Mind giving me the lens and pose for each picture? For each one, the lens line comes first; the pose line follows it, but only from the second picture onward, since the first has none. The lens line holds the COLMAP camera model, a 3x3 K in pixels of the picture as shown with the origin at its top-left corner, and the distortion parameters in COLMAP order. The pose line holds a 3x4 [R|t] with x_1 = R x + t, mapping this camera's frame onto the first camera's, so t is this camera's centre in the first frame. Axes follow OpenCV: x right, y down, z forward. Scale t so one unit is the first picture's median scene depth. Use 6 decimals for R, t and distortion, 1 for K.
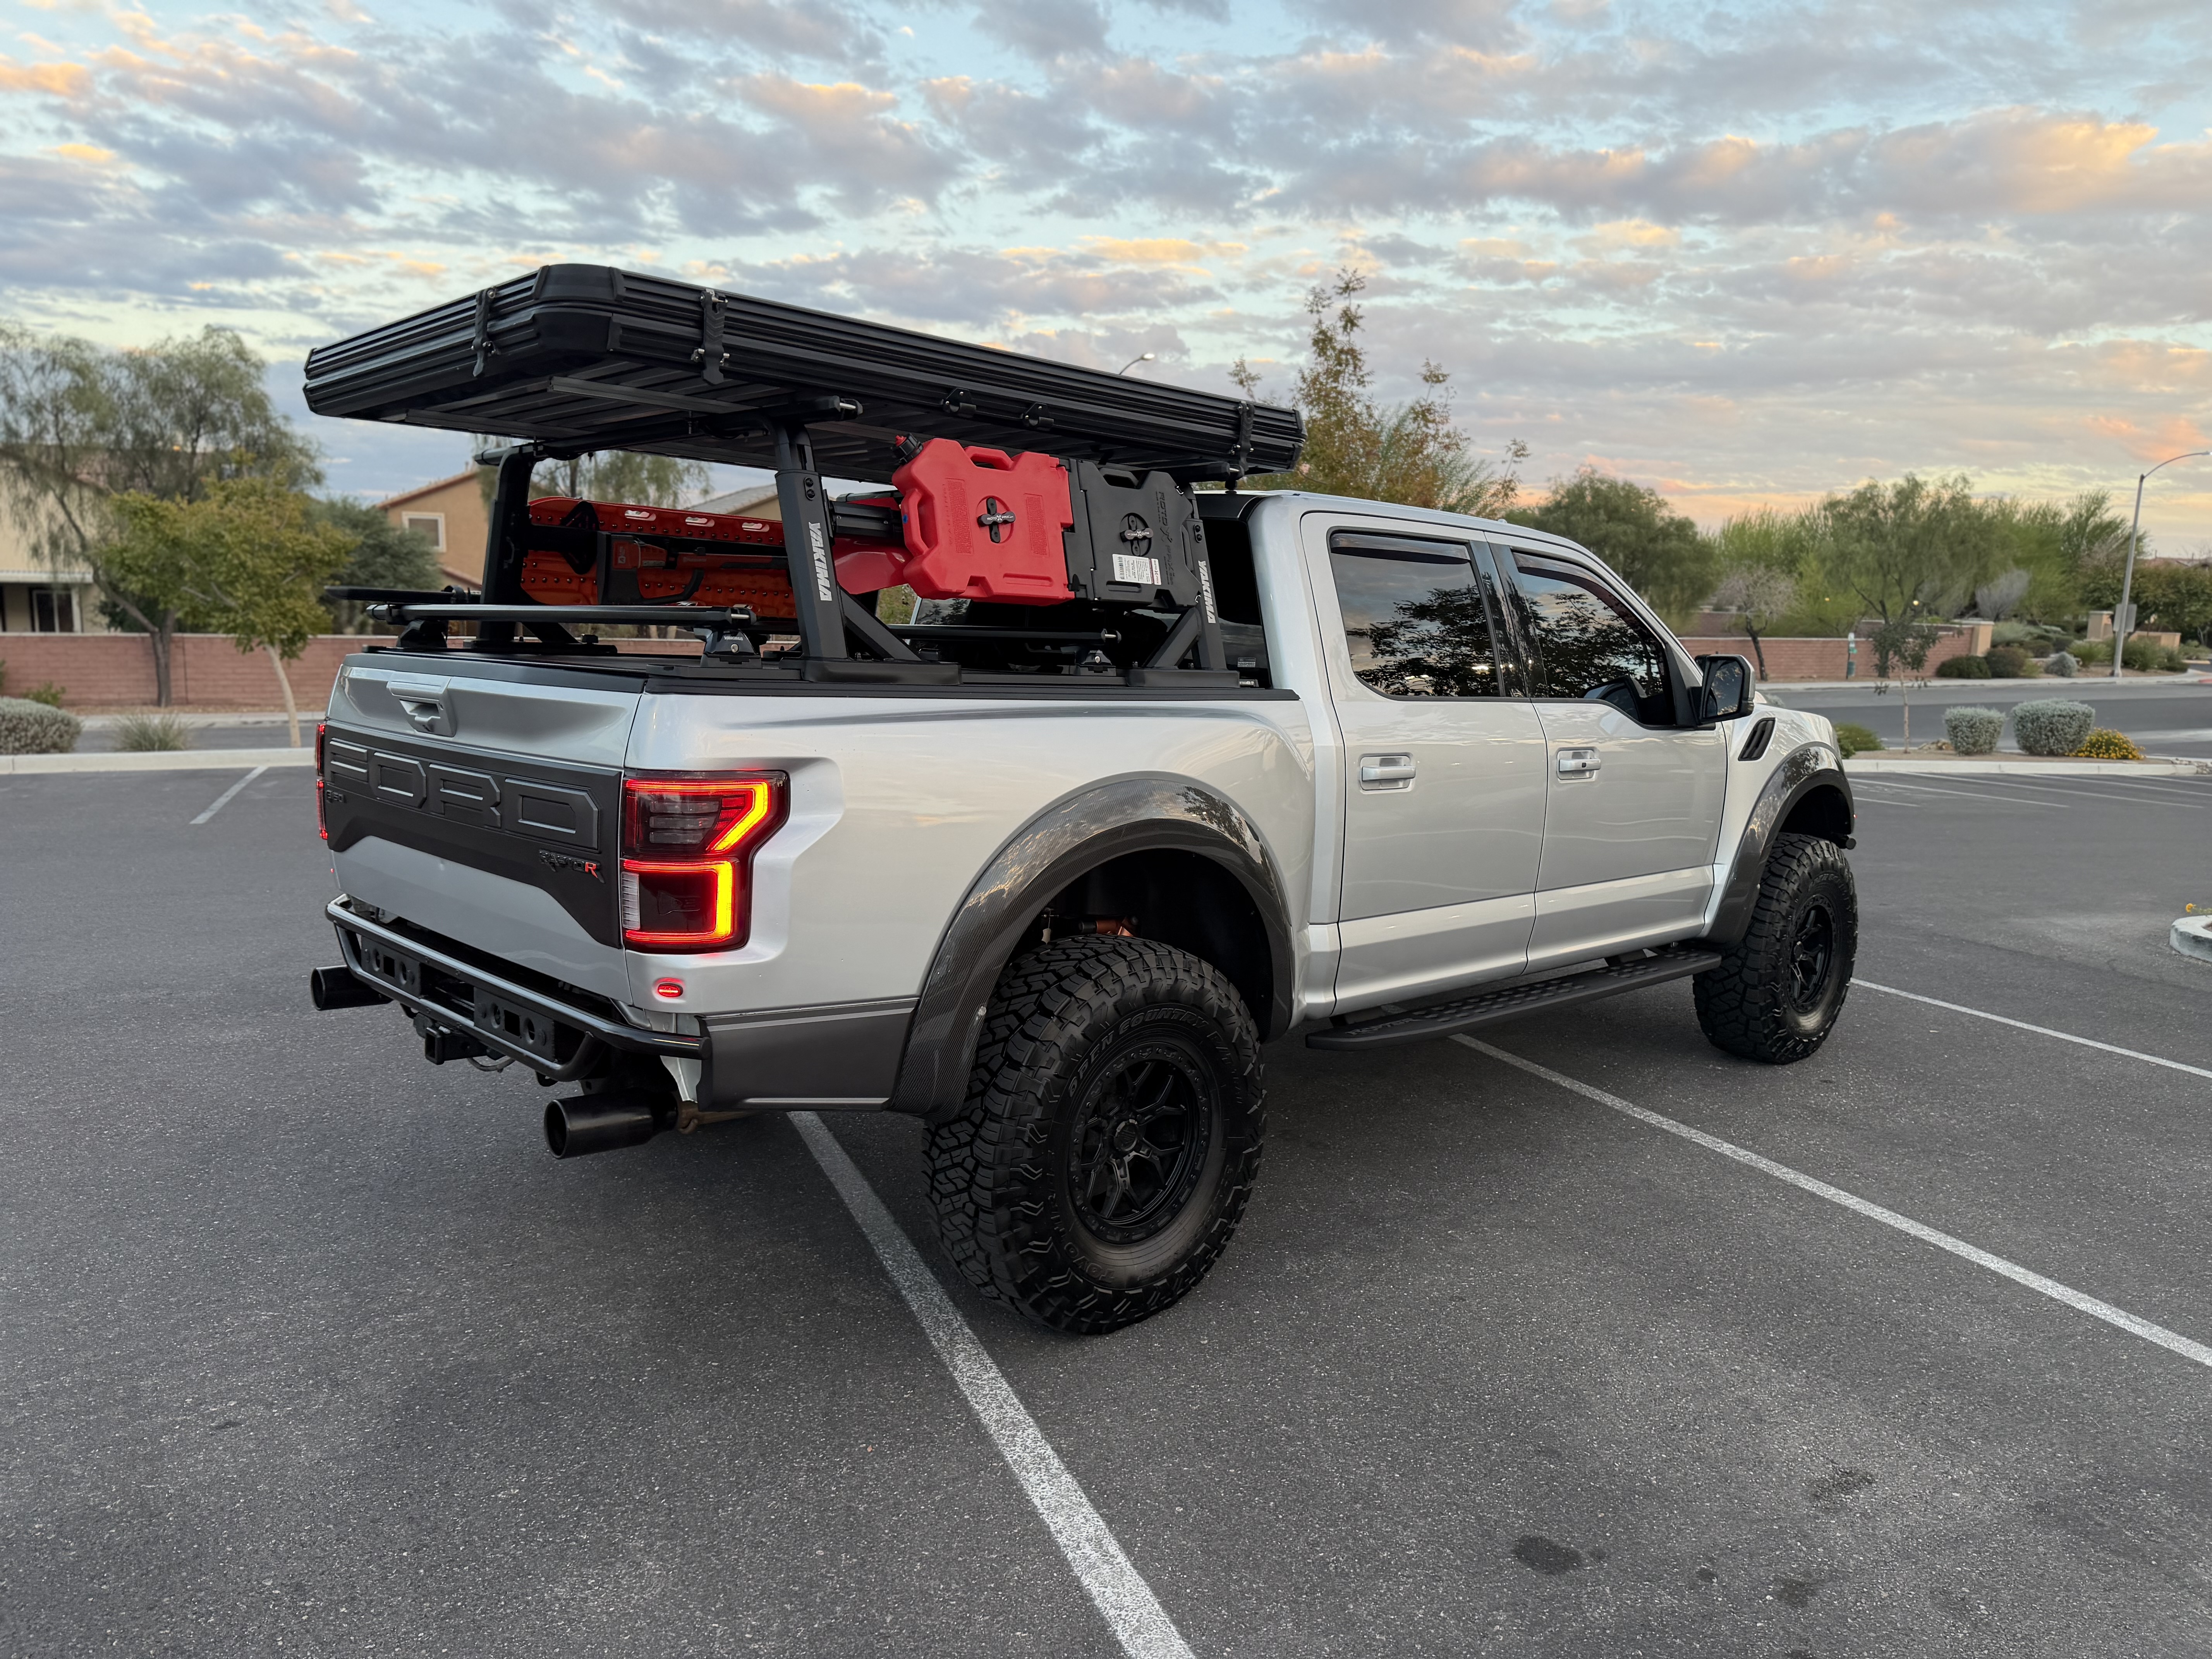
lens RADIAL K [[1548.7, 0, 1156.4], [0, 1548.7, 834.3], [0, 0, 1]] dist [0.034265, -0.047451]
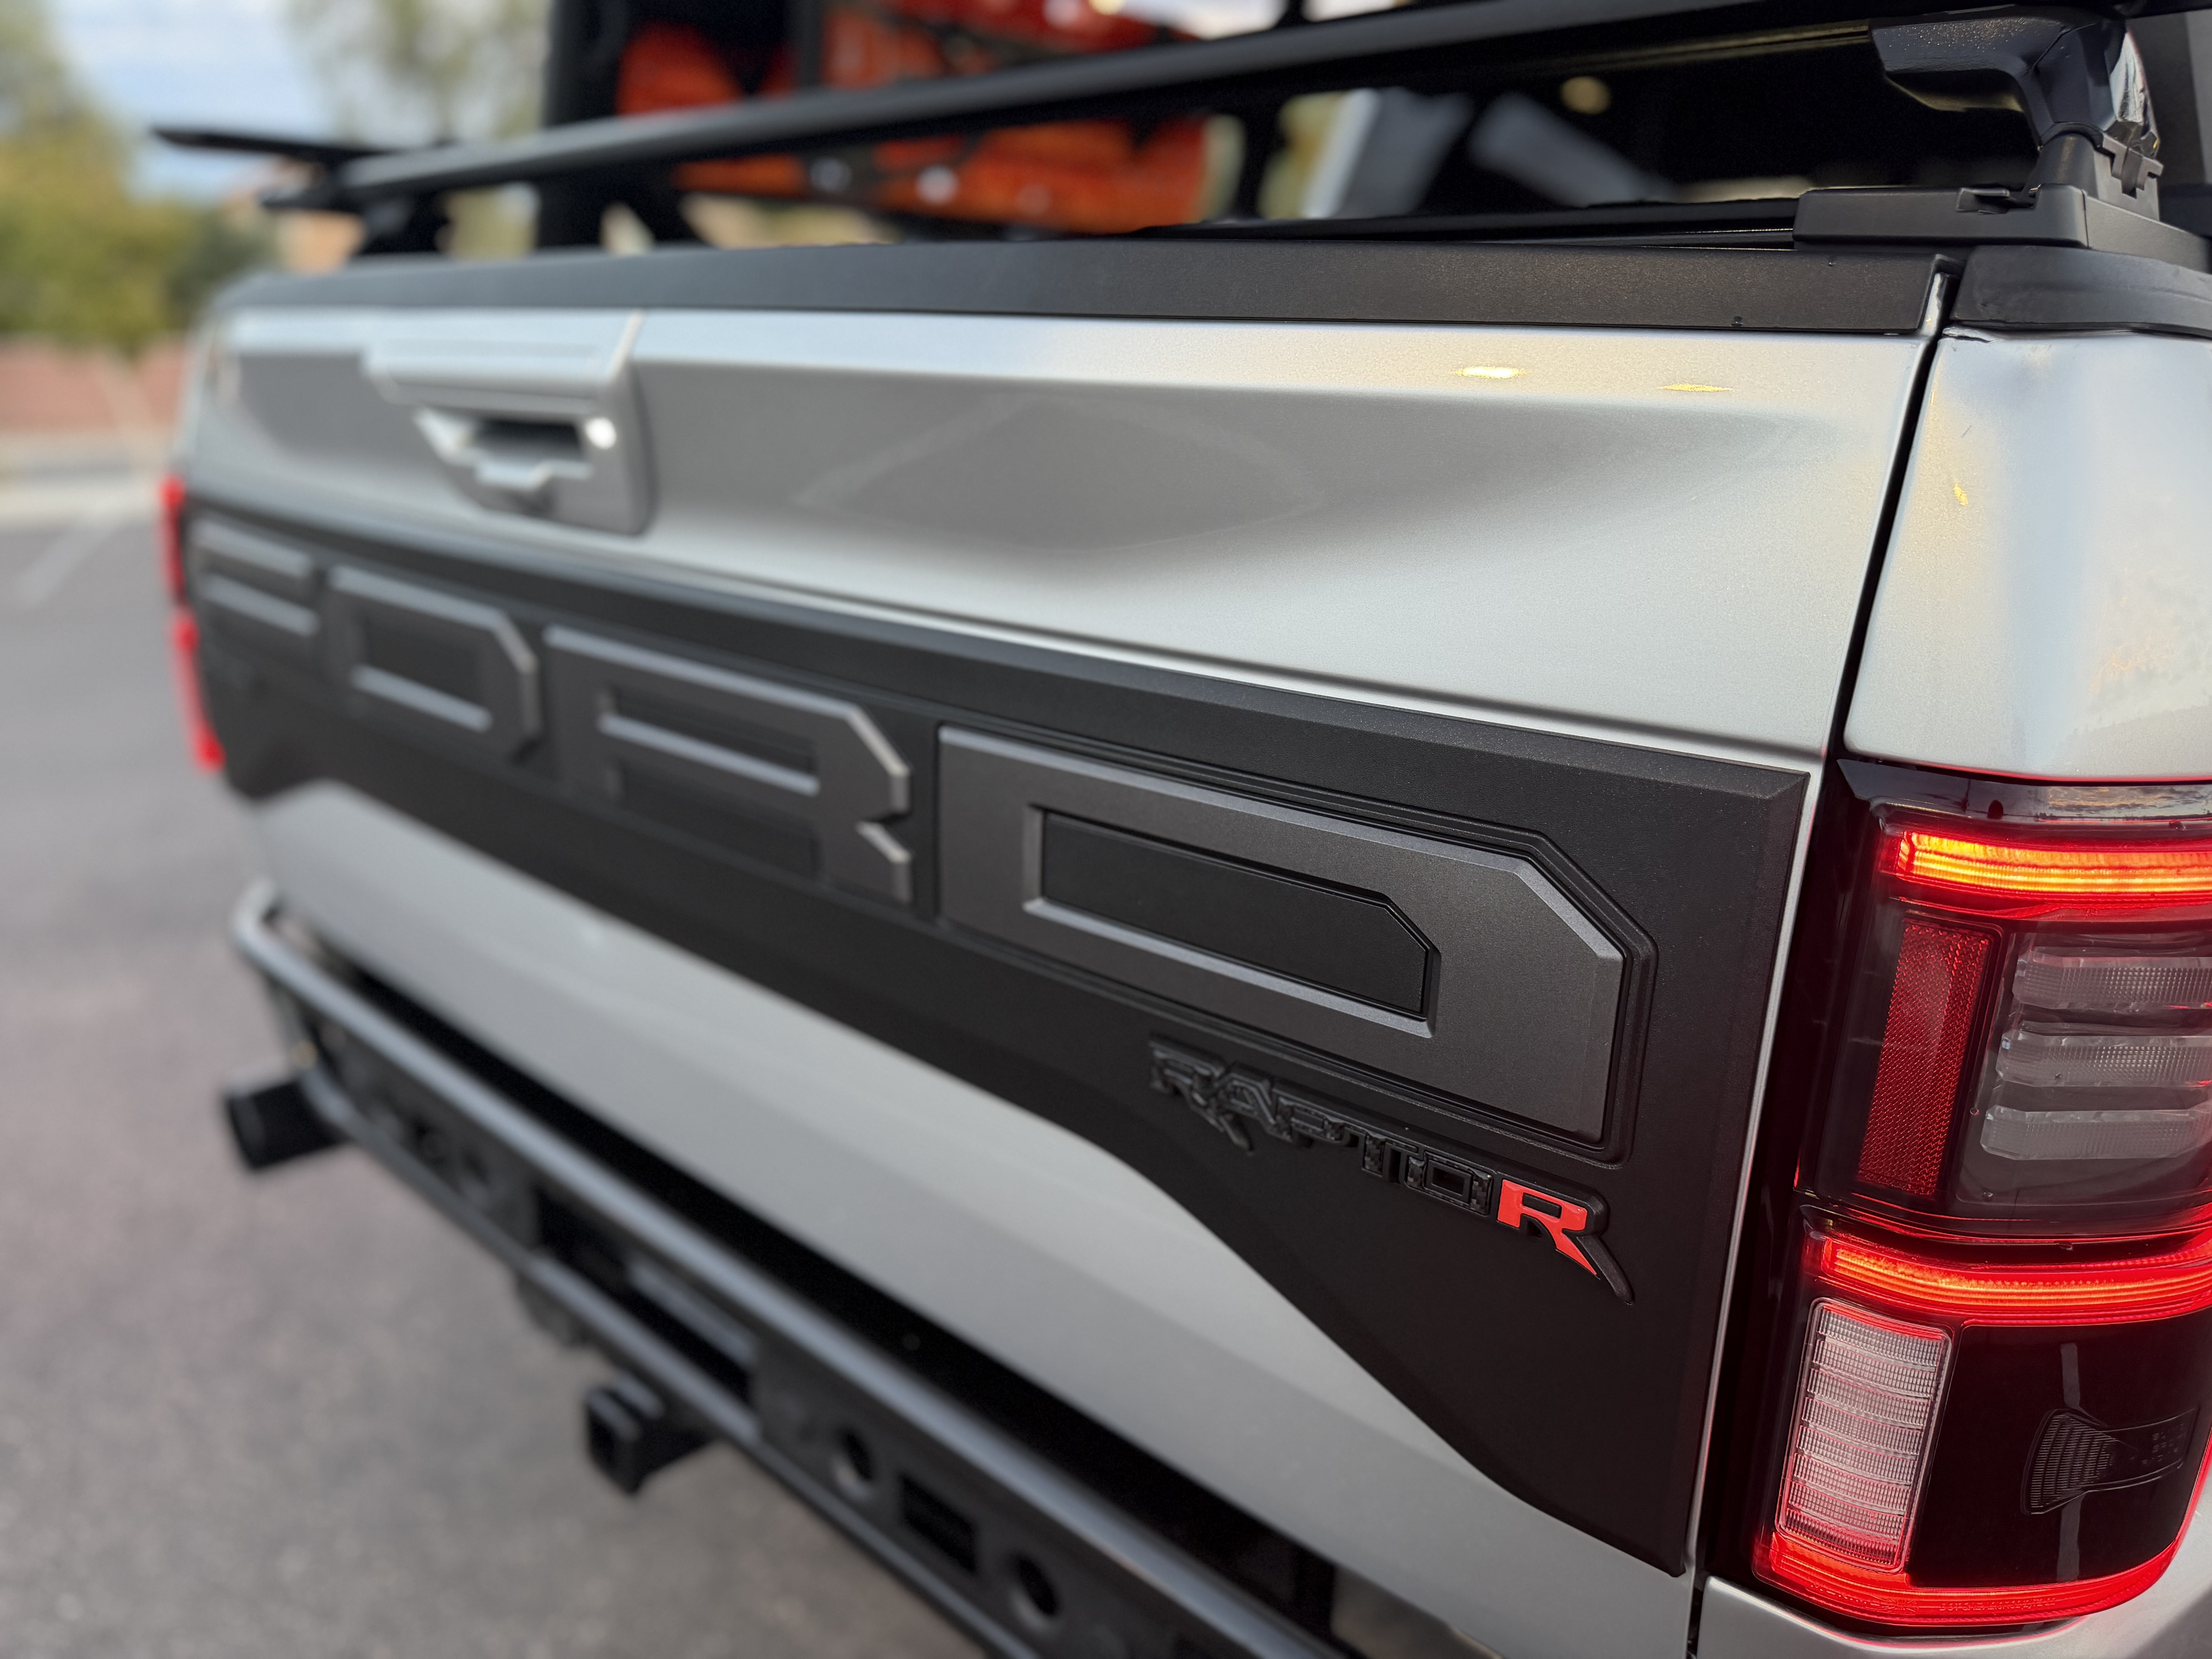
lens RADIAL K [[1563.0, 0, 1106.0], [0, 1563.0, 829.5], [0, 0, 1]] dist [0.067937, -0.135234]
pose [[0.999320, -0.025130, 0.026997, -0.351356], [0.019886, 0.983566, 0.179453, -0.056209], [-0.031063, -0.178794, 0.983396, 0.661049]]
